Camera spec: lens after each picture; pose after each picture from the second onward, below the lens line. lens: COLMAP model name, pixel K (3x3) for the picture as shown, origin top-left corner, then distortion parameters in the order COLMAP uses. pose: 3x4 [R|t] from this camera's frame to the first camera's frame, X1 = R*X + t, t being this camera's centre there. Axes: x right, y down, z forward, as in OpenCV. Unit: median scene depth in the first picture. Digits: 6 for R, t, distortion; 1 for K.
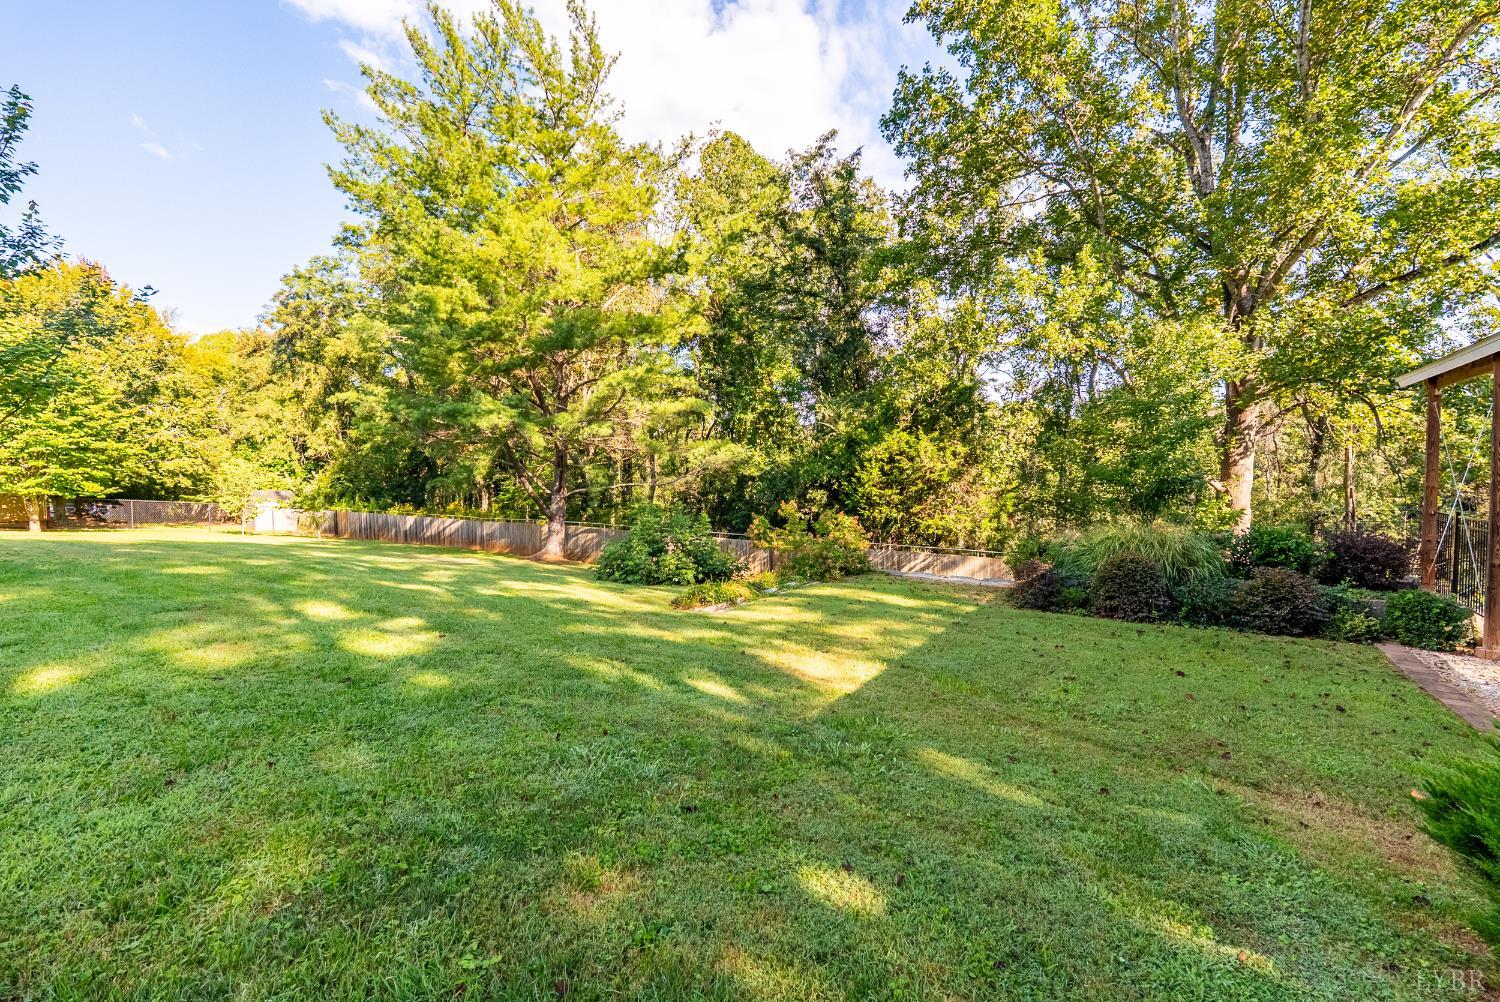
lens RADIAL K [[662.9, 0, 755.6], [0, 662.9, 494.4], [0, 0, 1]] dist [-0.002413, 0.000412]
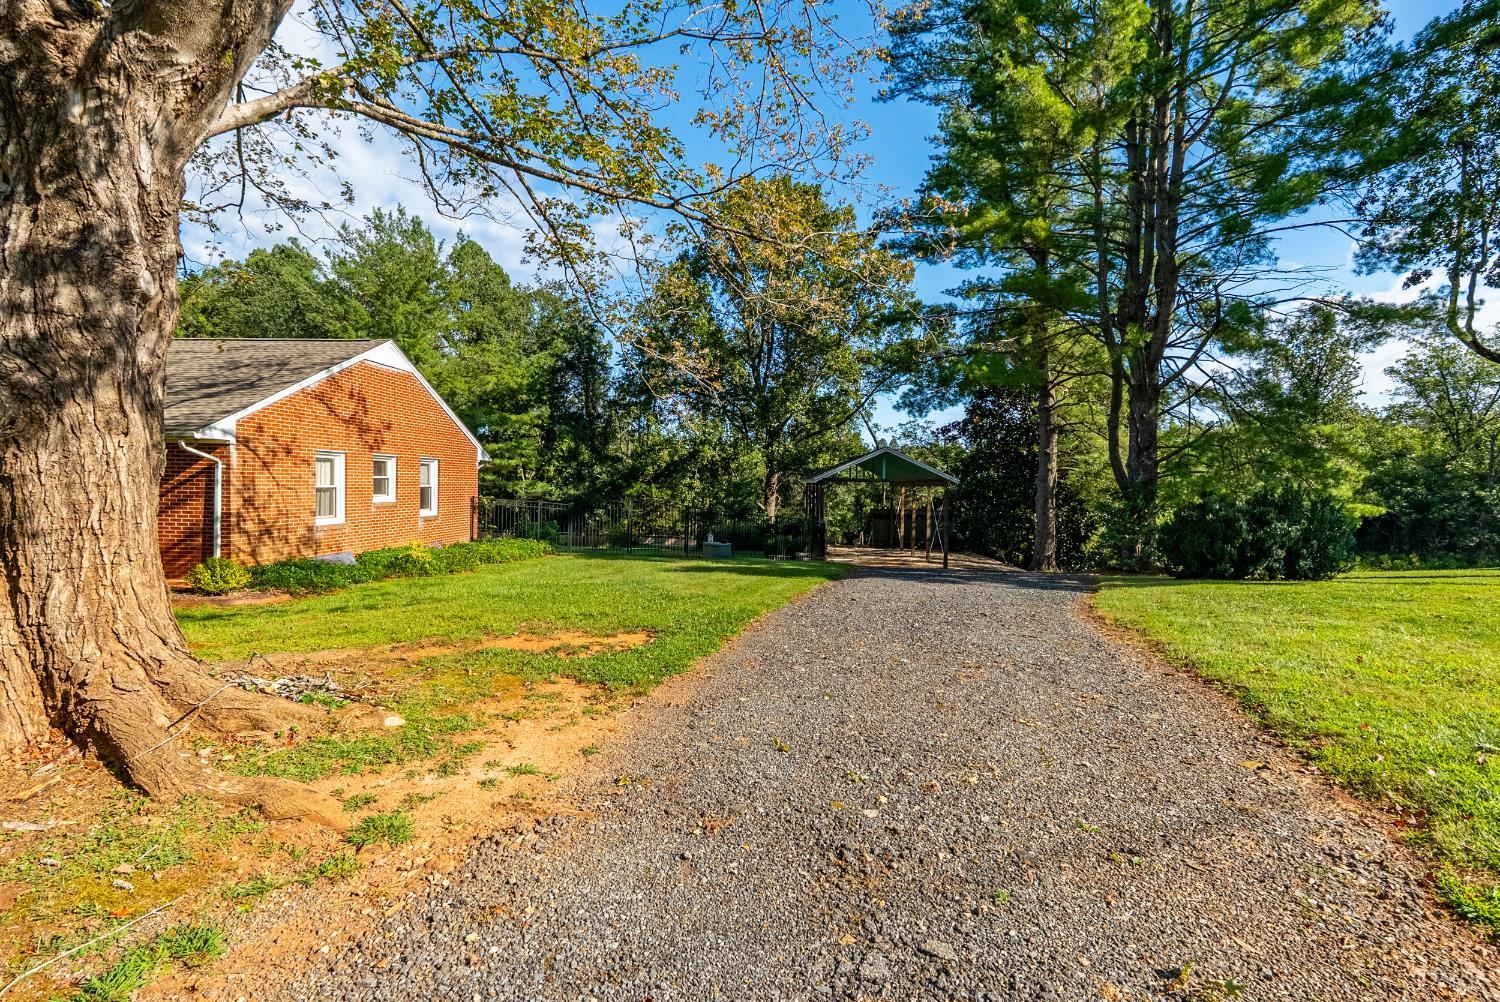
lens RADIAL K [[662.9, 0, 750.2], [0, 662.9, 504.2], [0, 0, 1]] dist [-0.002413, 0.000412]
pose [[0.843528, 0.006813, 0.537042, -0.498079], [-0.004666, 0.999975, -0.005357, -0.011090], [-0.537065, 0.002013, 0.843539, -0.792305]]
